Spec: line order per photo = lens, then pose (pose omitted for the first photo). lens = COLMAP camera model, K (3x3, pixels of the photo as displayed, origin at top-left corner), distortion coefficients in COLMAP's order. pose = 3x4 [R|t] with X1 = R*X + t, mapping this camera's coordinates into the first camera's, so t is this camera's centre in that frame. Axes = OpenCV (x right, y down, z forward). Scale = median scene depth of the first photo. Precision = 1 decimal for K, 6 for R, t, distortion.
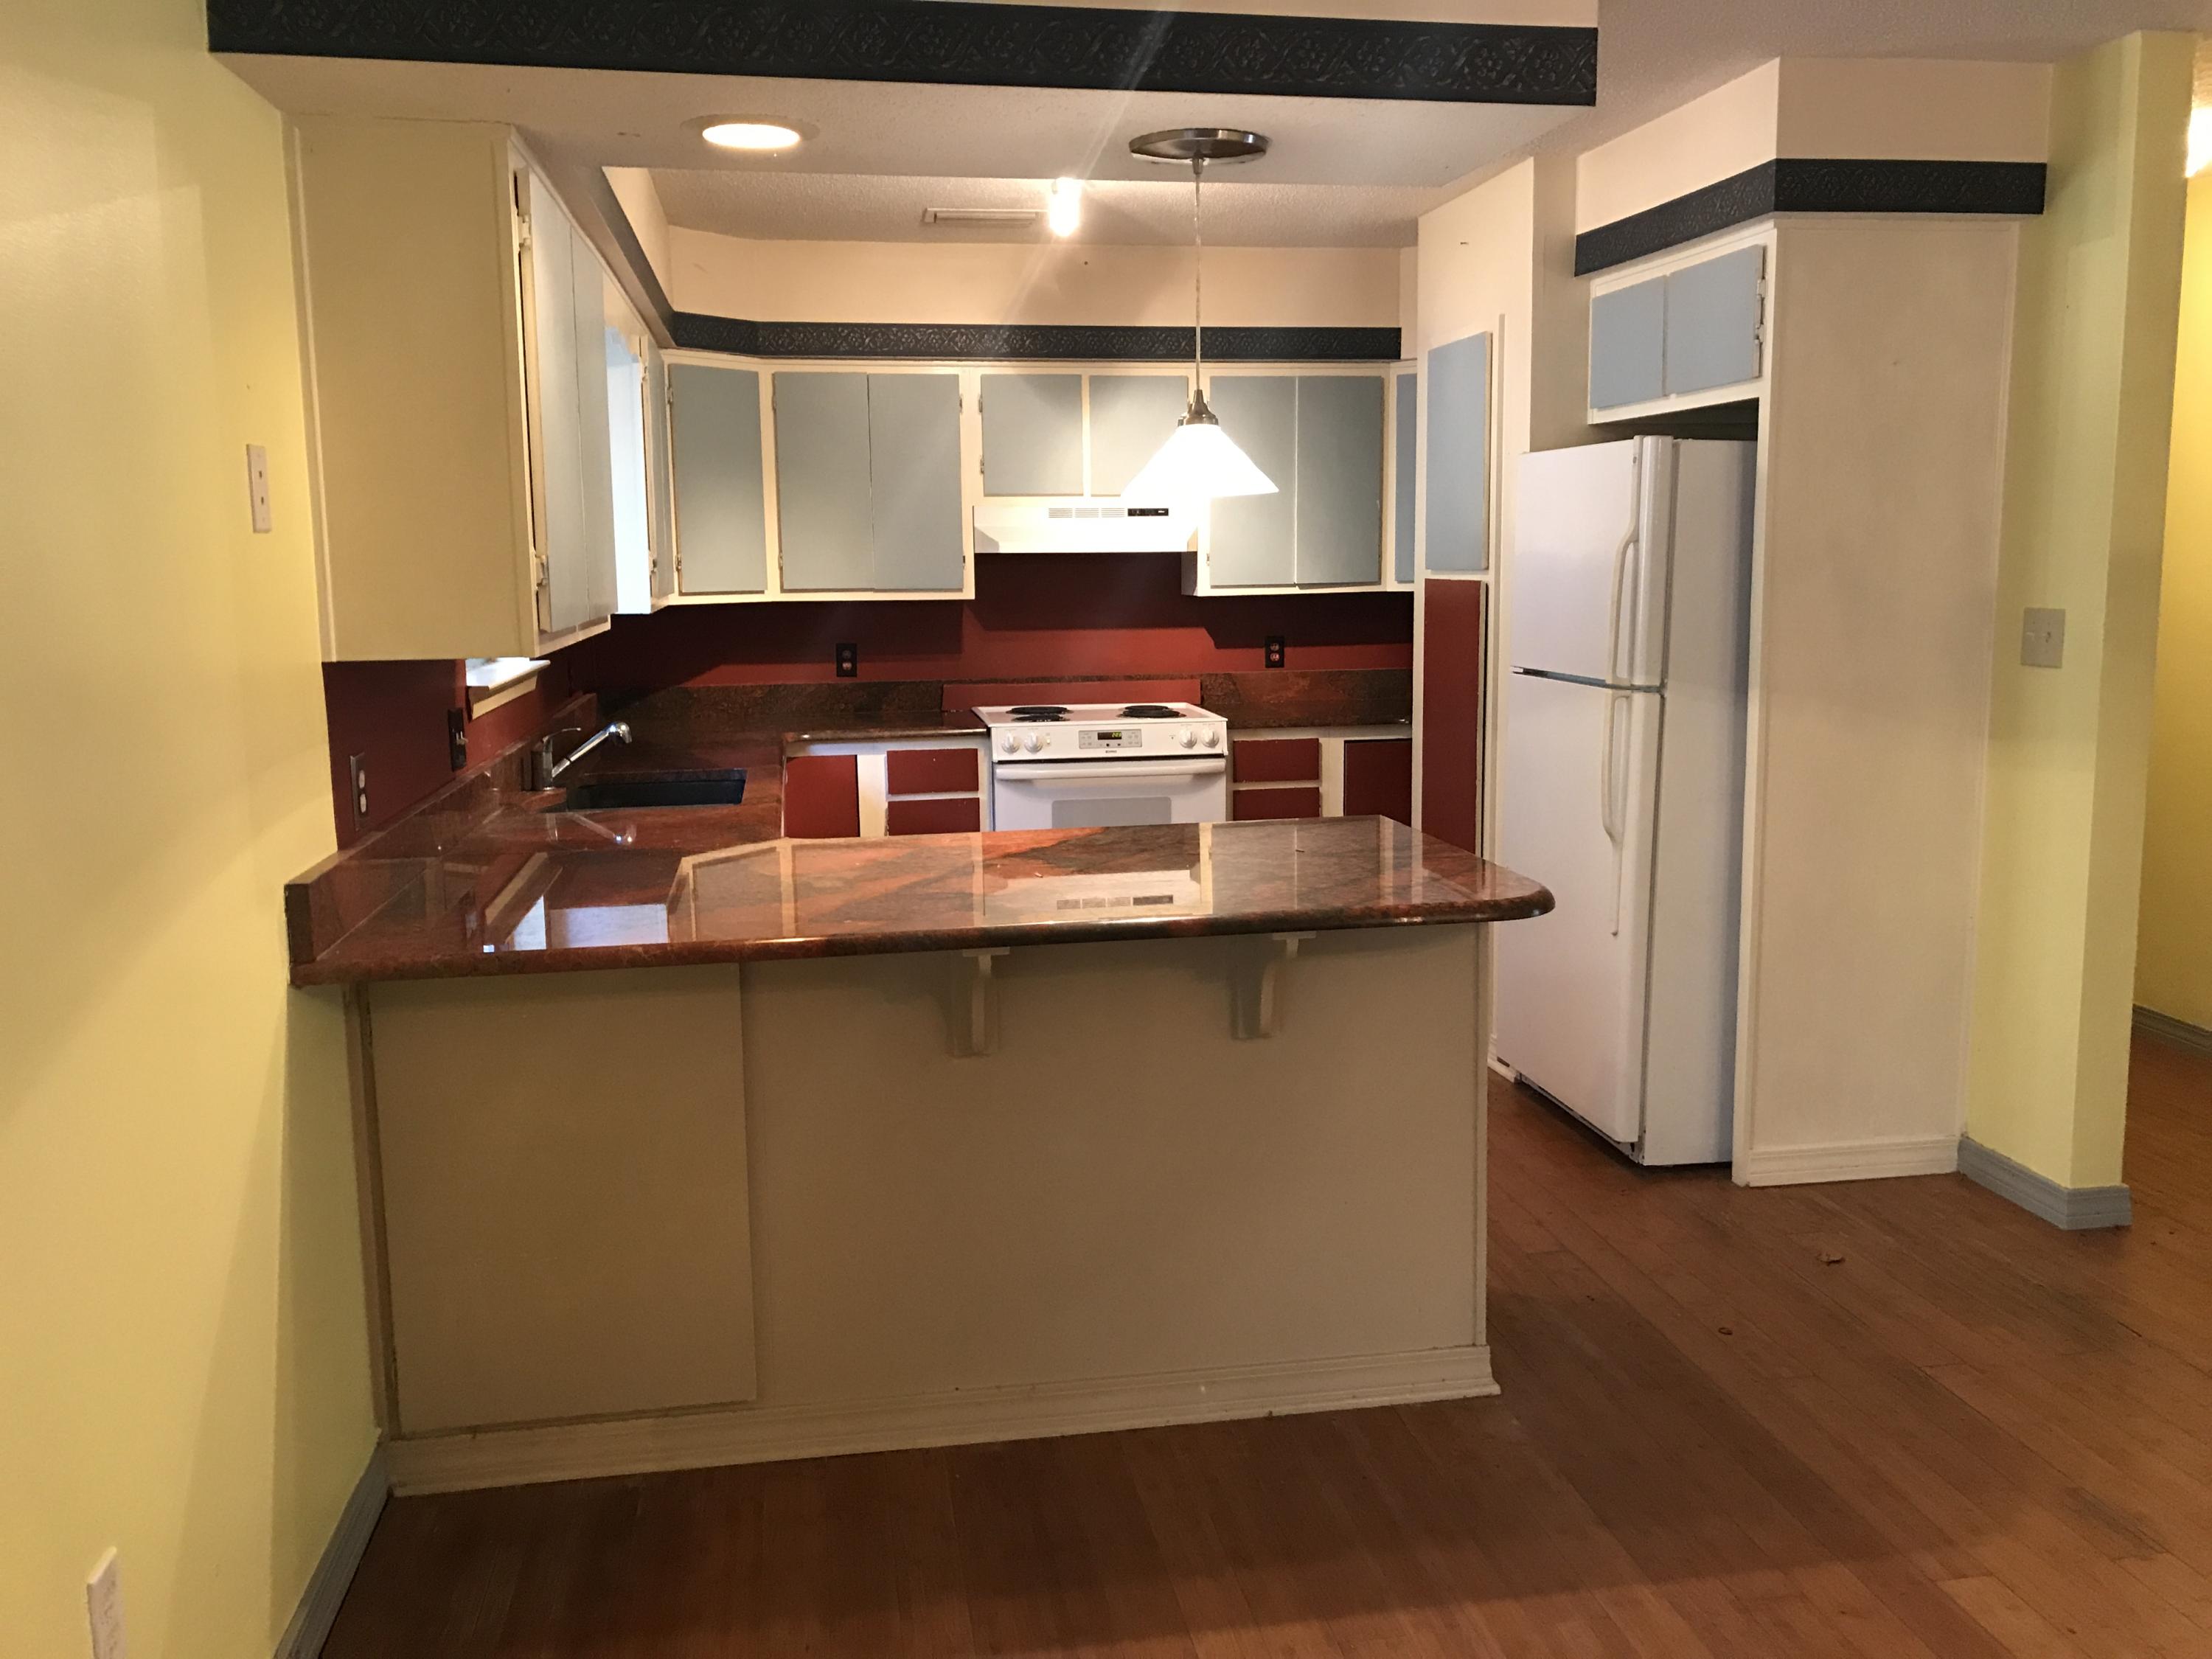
lens RADIAL K [[1889.1, 0, 1106.0], [0, 1889.1, 829.5], [0, 0, 1]] dist [0.042241, -0.003446]
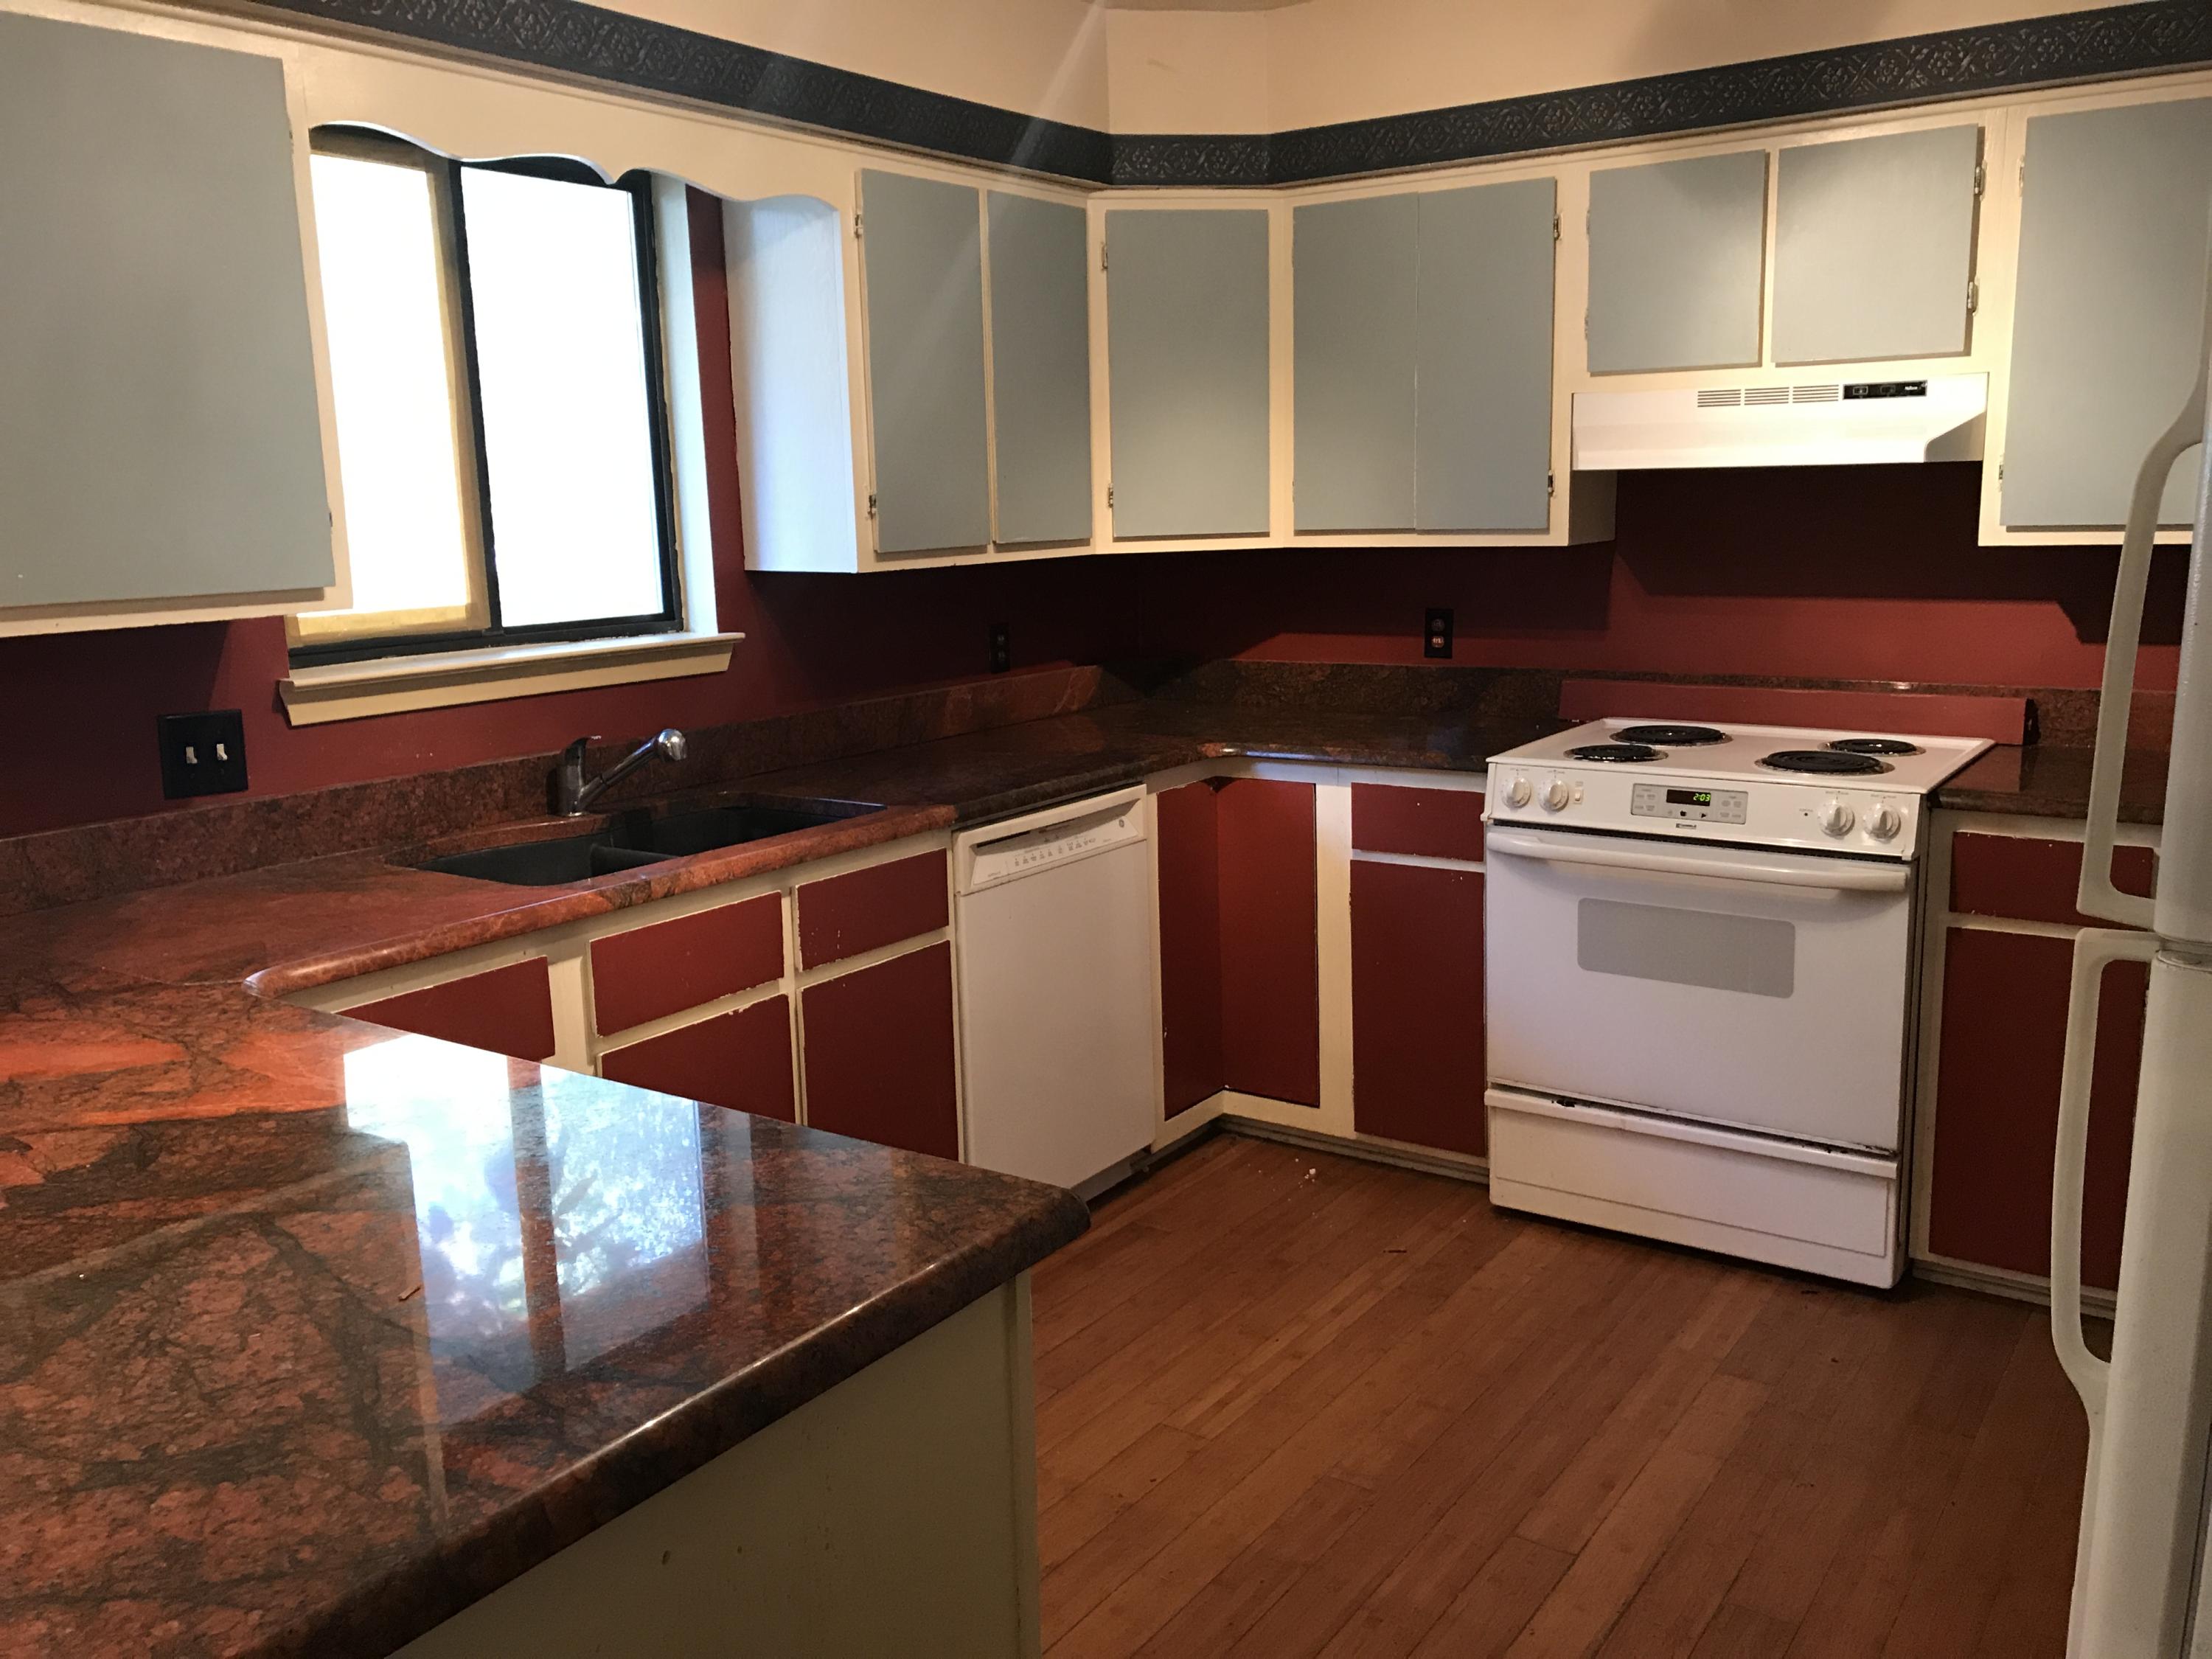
lens RADIAL K [[1854.7, 0, 1042.9], [0, 1854.7, 777.4], [0, 0, 1]] dist [0.170556, -0.408183]
pose [[0.698898, 0.104078, -0.707608, 0.254627], [-0.086636, 0.994390, 0.060690, -0.070894], [0.709954, 0.018889, 0.703994, 0.460344]]
